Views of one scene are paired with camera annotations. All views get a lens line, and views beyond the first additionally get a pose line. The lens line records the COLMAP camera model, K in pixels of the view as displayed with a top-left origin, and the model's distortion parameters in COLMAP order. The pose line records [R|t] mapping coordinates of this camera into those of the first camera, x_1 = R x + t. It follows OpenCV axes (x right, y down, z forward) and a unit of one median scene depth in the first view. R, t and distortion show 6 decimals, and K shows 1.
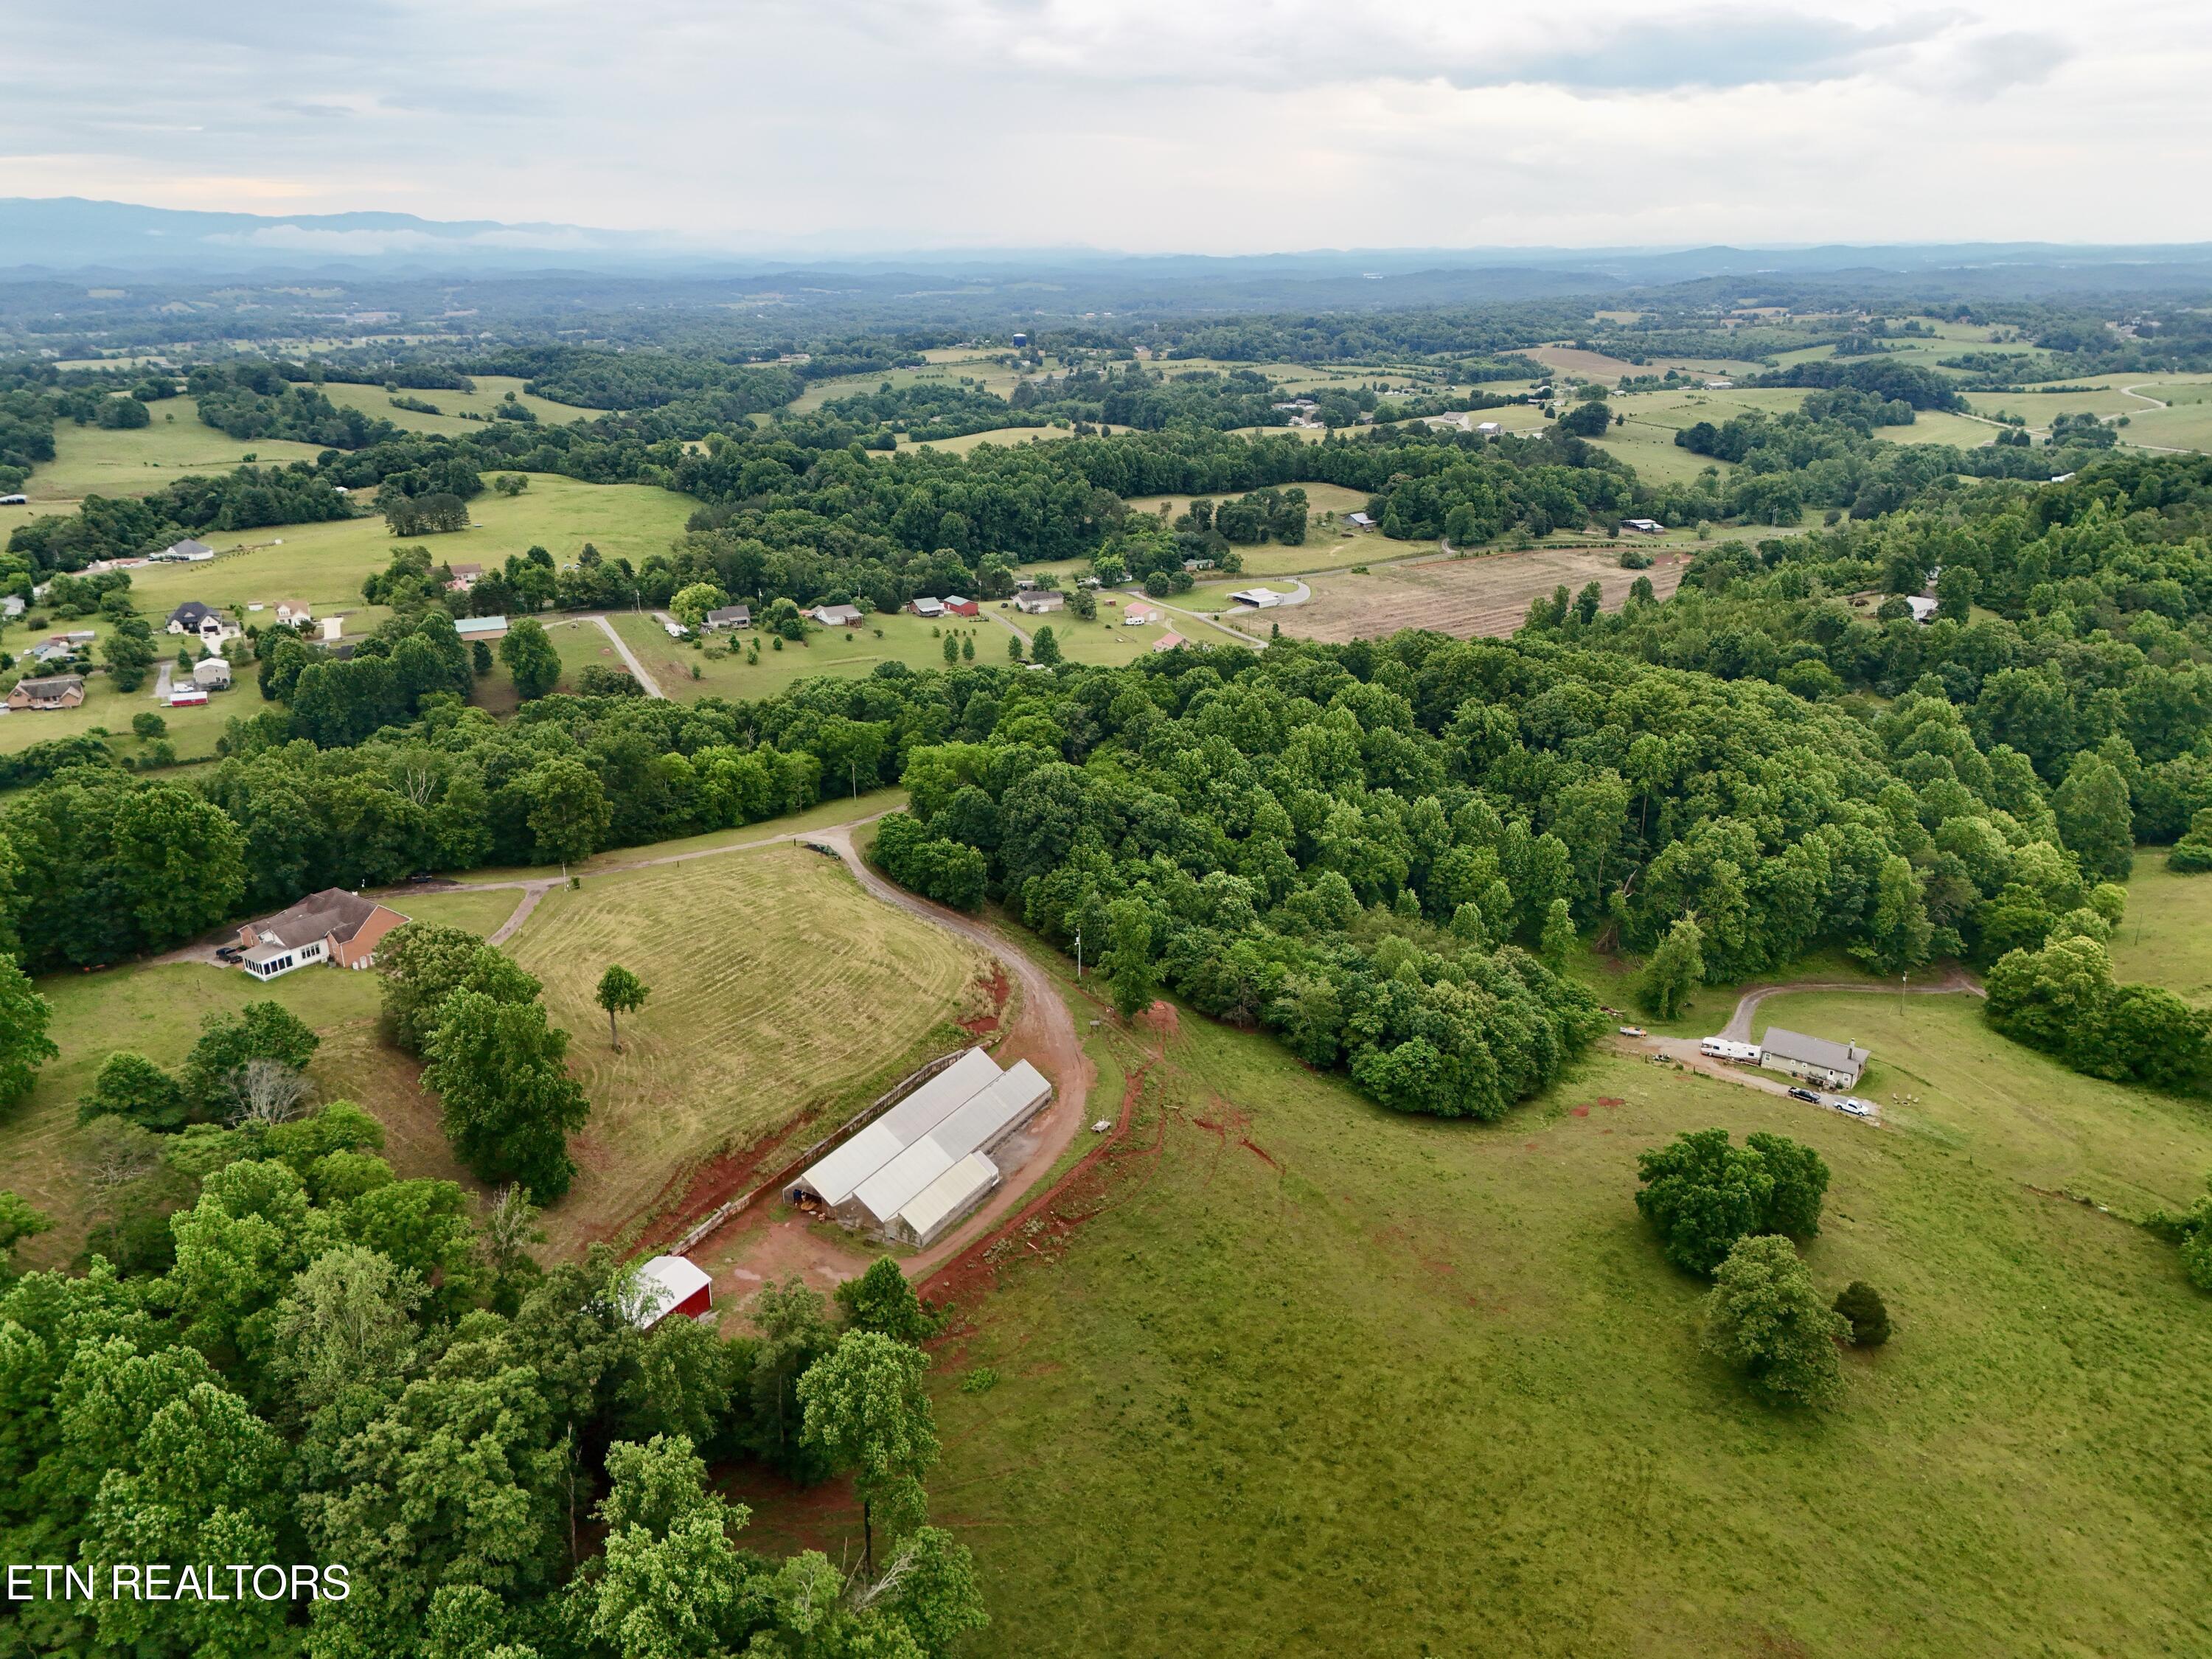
lens RADIAL K [[1619.7, 0, 1096.9], [0, 1619.7, 829.4], [0, 0, 1]] dist [0.099577, -0.090465]
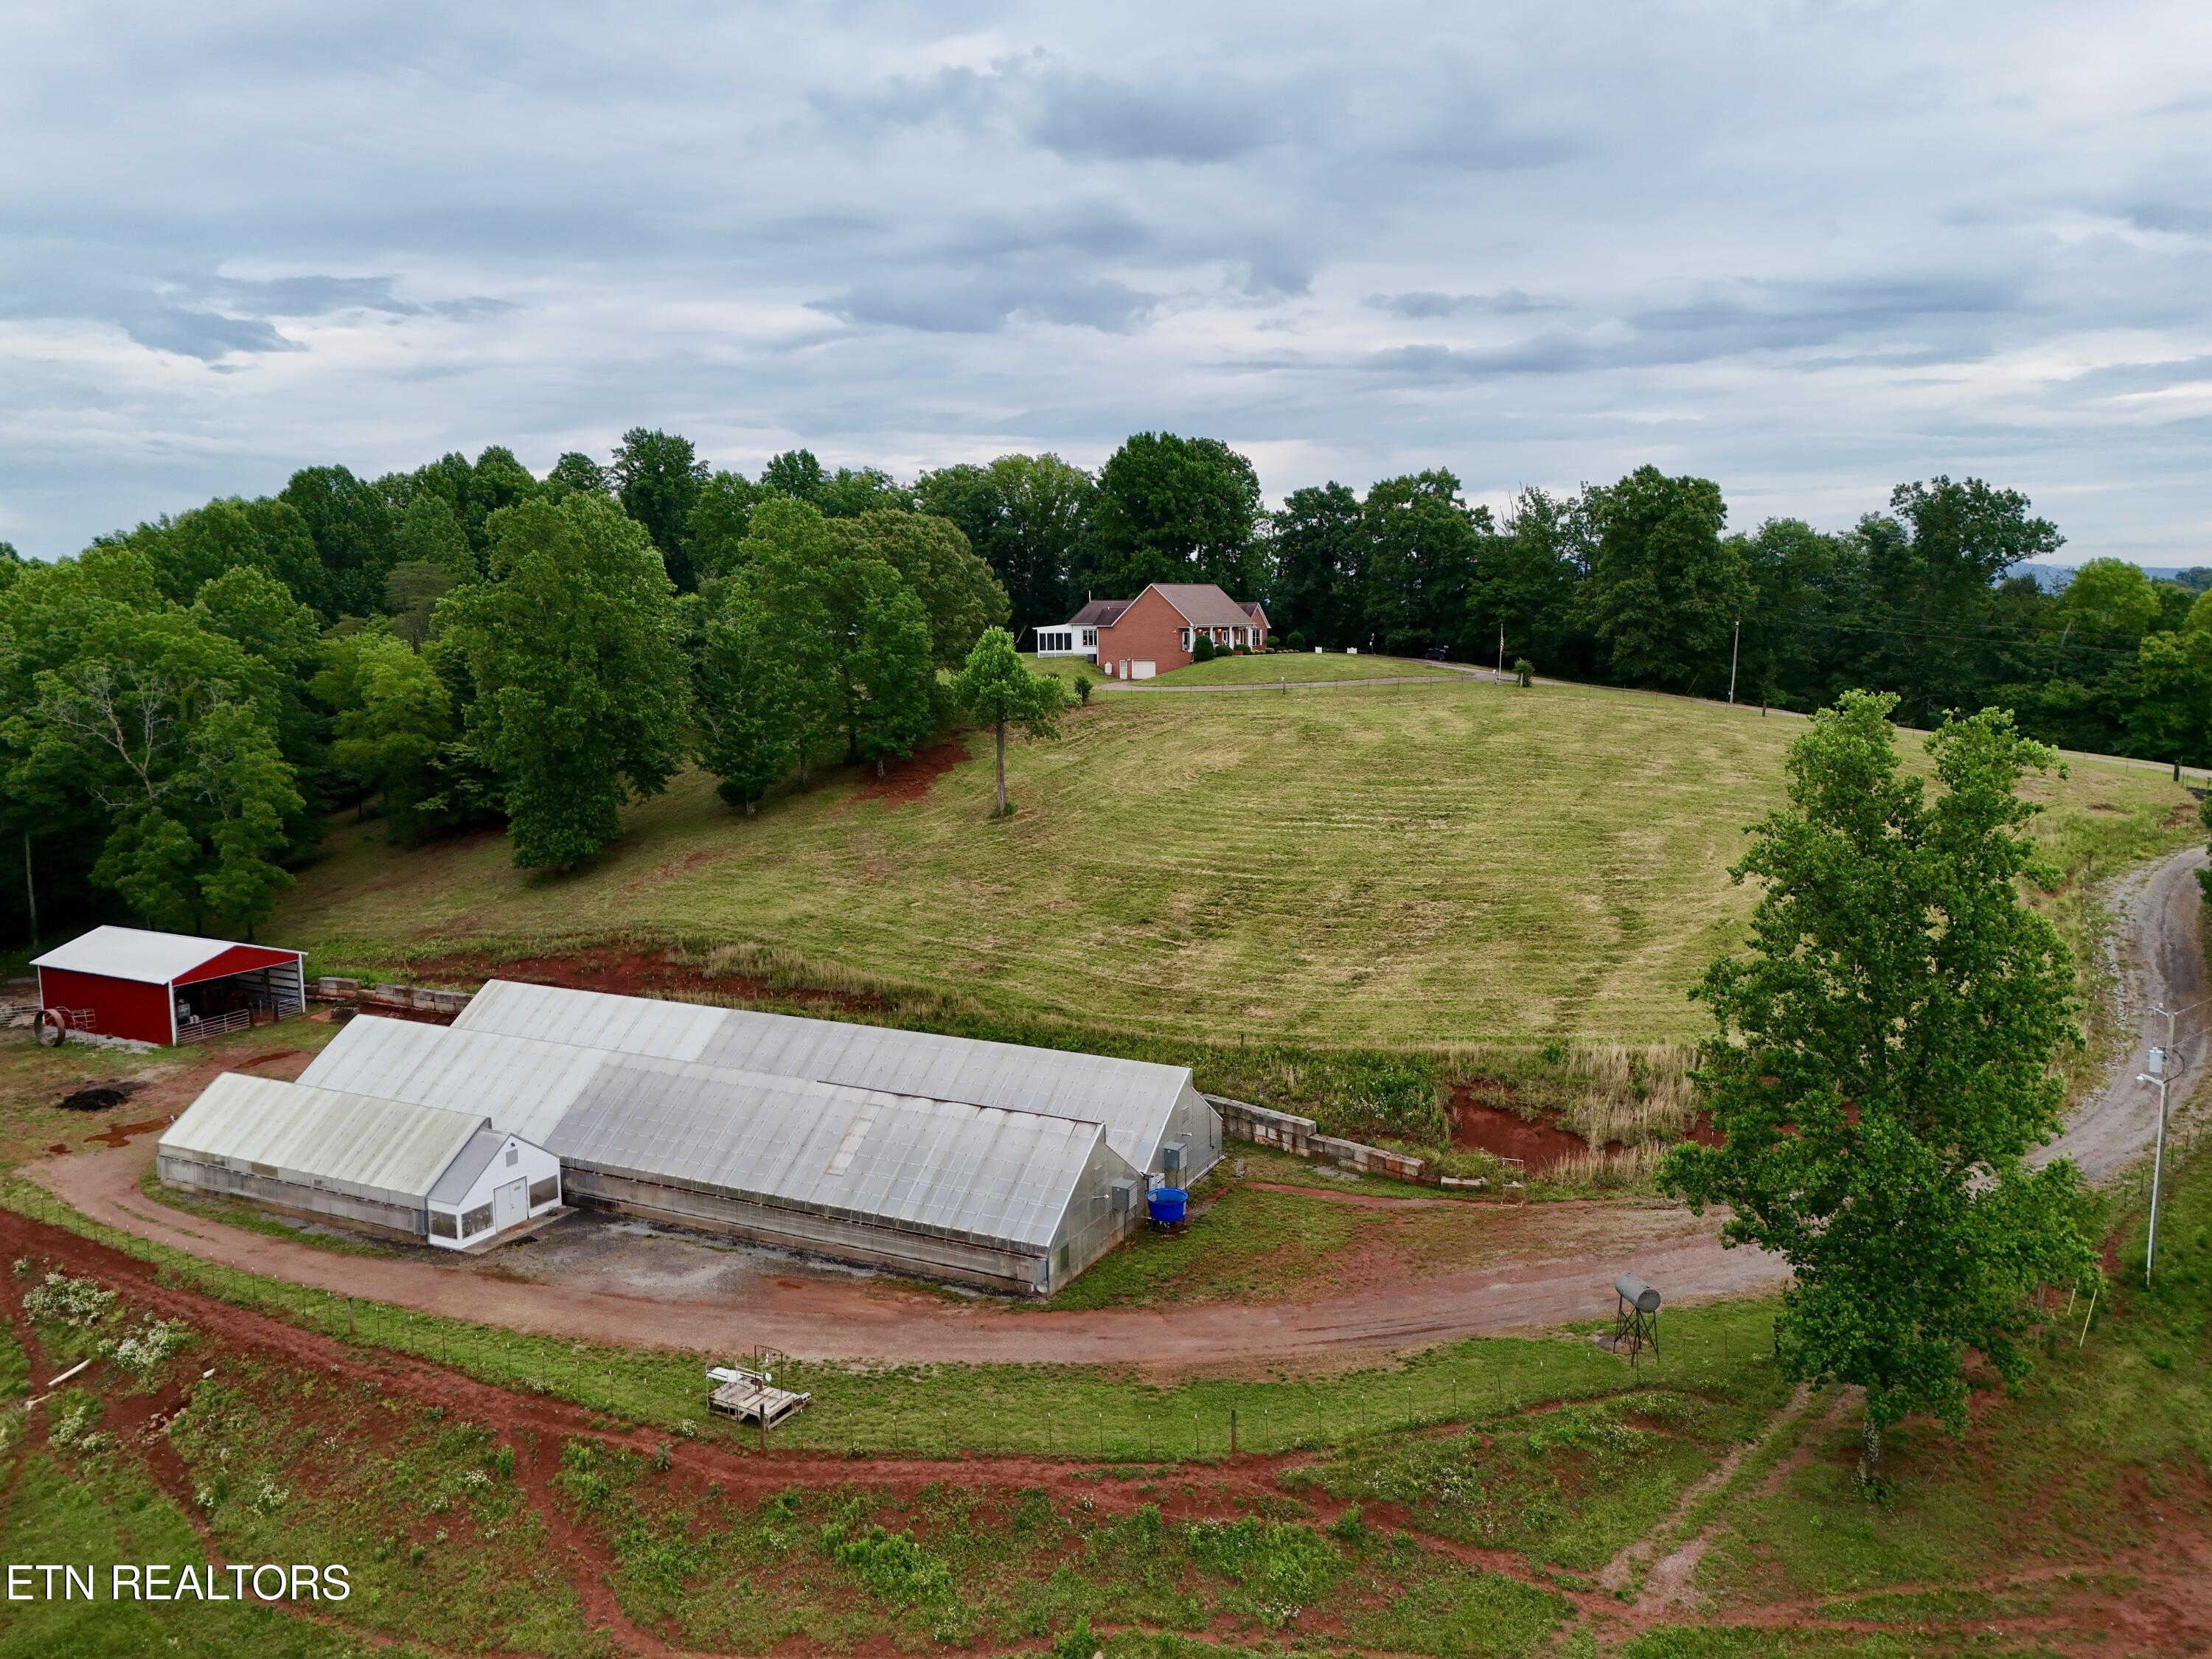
lens RADIAL K [[1619.7, 0, 1096.9], [0, 1619.7, 829.4], [0, 0, 1]] dist [0.099577, -0.090465]
pose [[0.048080, 0.139901, -0.988997, 0.081607], [-0.326855, 0.937833, 0.116773, 0.027734], [0.943851, 0.317644, 0.090818, 0.384389]]
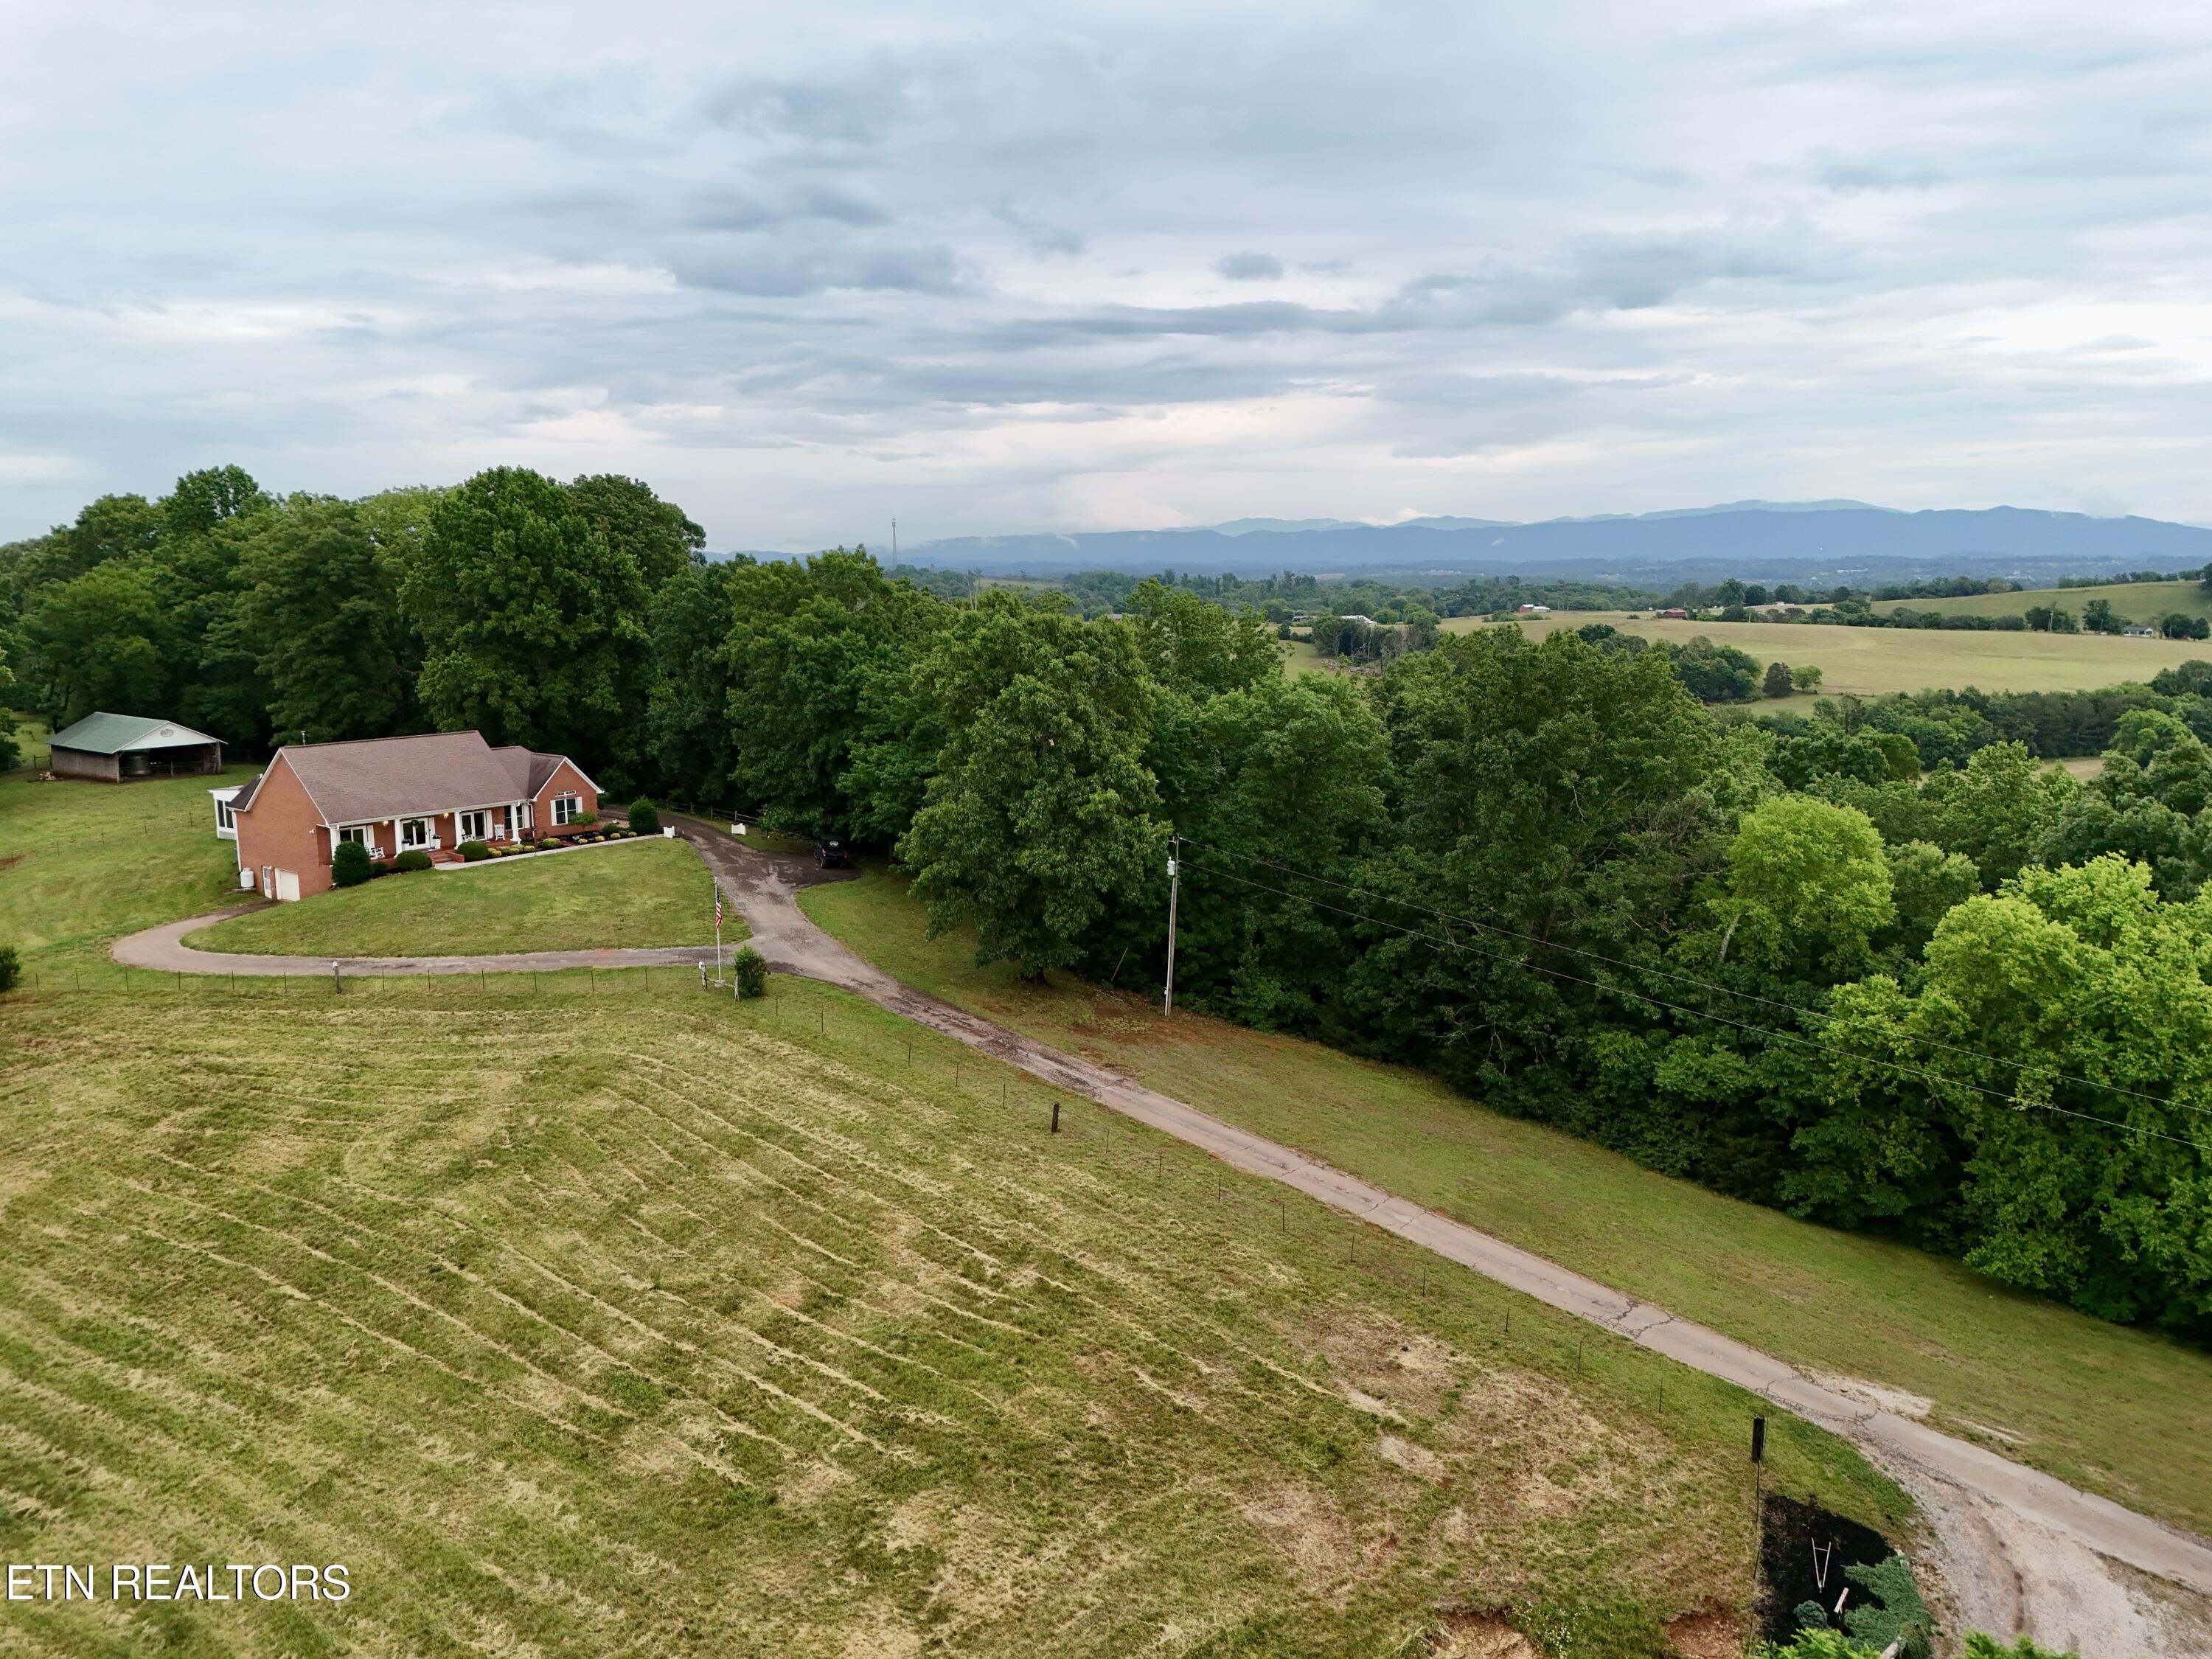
lens RADIAL K [[1619.1, 0, 1106.0], [0, 1619.1, 829.5], [0, 0, 1]] dist [0.092120, -0.091782]
pose [[-0.004360, 0.169465, -0.985527, -0.024088], [-0.333257, 0.928951, 0.161211, -0.024779], [0.942826, 0.329137, 0.052425, 0.470244]]
